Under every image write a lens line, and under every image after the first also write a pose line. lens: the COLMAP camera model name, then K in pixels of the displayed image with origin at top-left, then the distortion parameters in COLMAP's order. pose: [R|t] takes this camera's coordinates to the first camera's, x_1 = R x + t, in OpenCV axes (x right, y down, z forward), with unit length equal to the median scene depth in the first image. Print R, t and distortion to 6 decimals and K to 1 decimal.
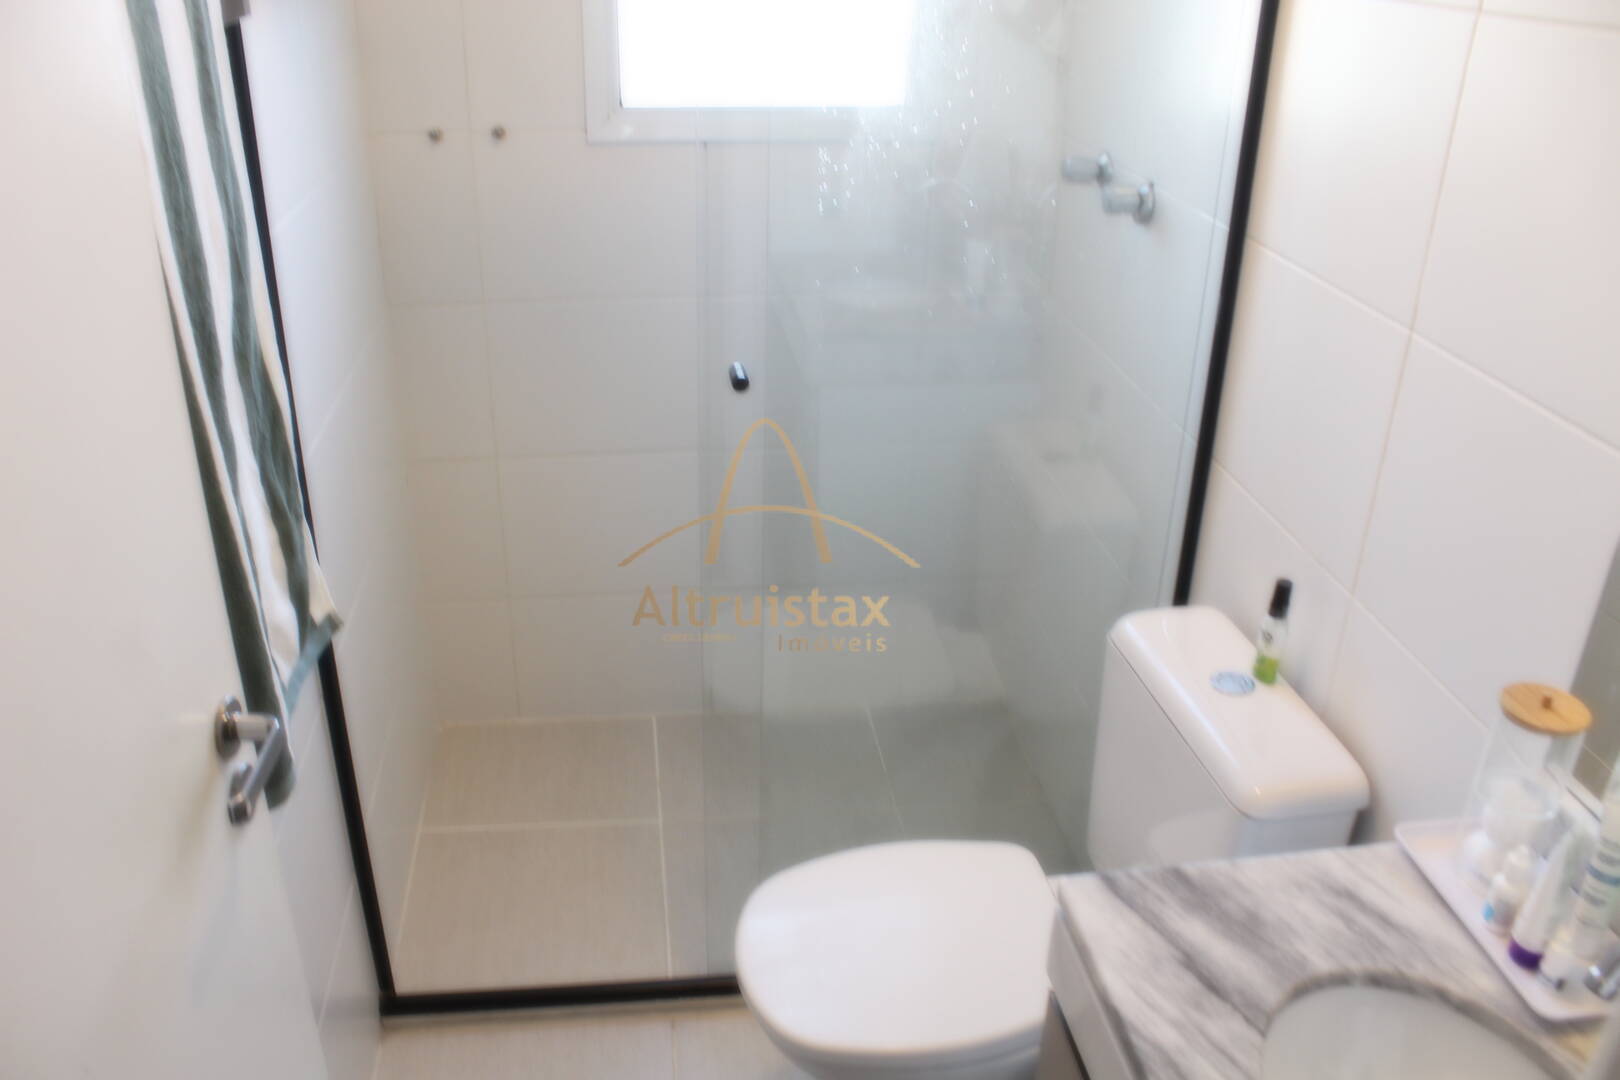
lens RADIAL K [[1345.7, 0, 807.7], [0, 1345.7, 552.5], [0, 0, 1]] dist [-0.164256, 0.139487]
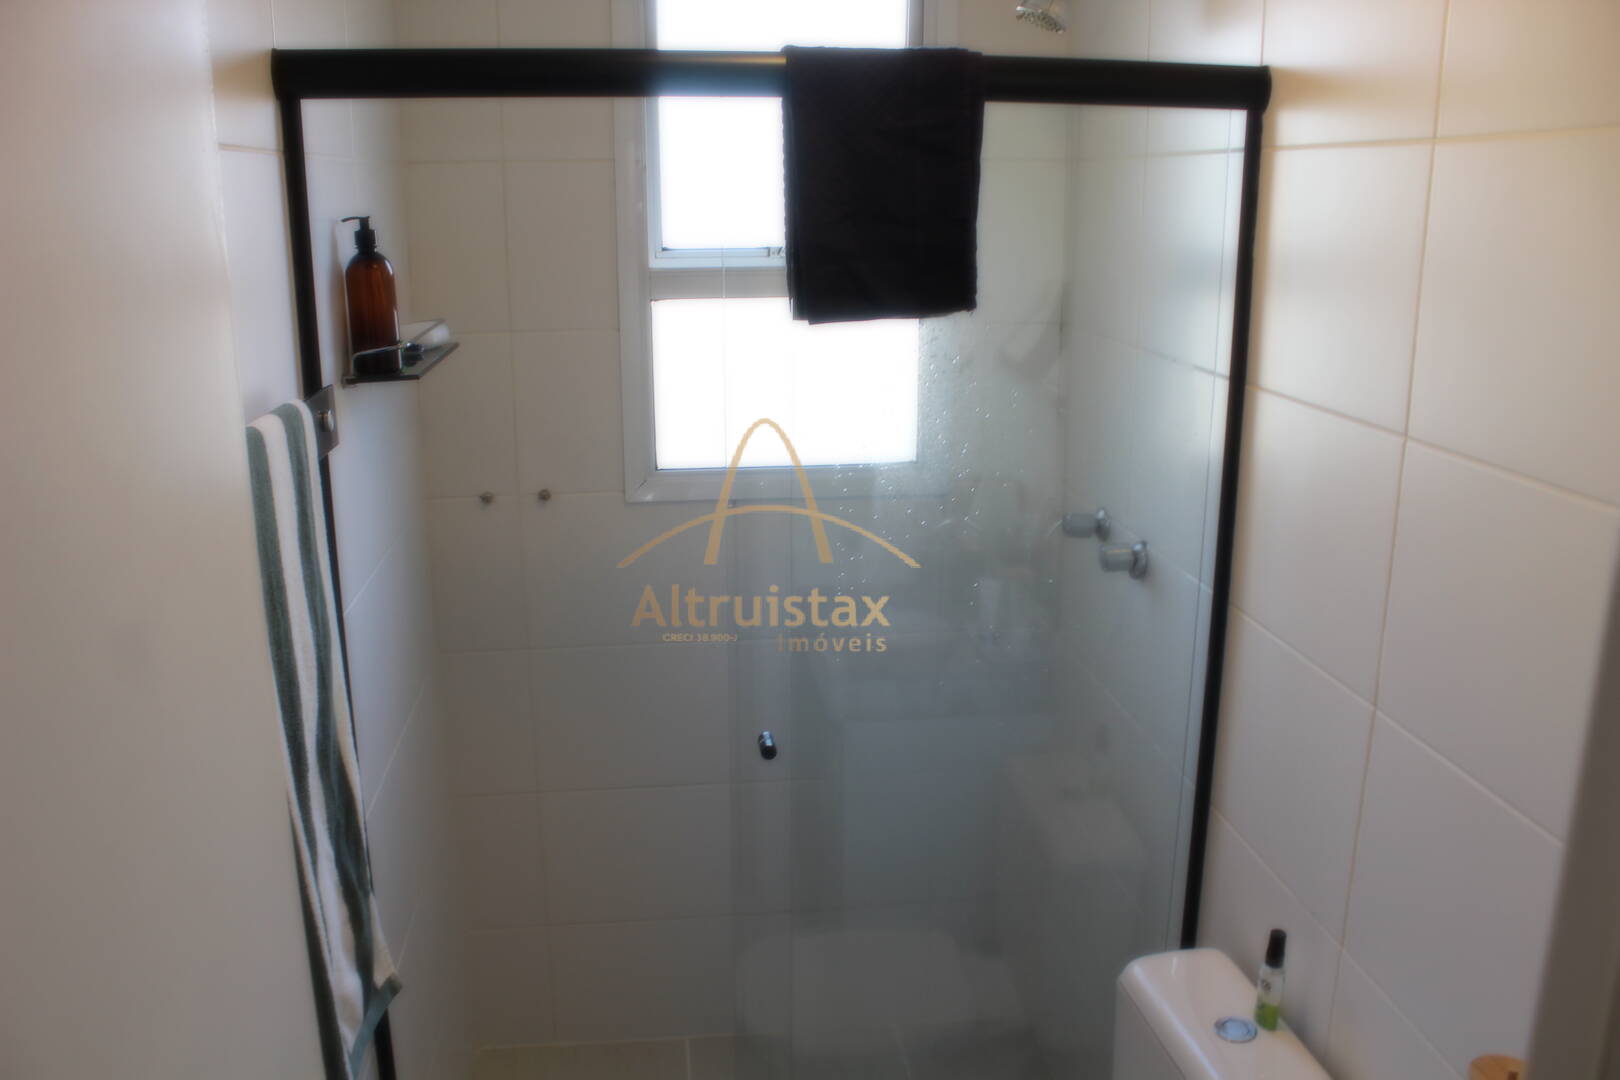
lens RADIAL K [[1345.7, 0, 810.8], [0, 1345.7, 543.3], [0, 0, 1]] dist [-0.164256, 0.139487]
pose [[0.999701, -0.017532, -0.017069, 0.005719], [0.013662, 0.978653, -0.205067, -0.072093], [0.020300, 0.204772, 0.978599, -0.104410]]
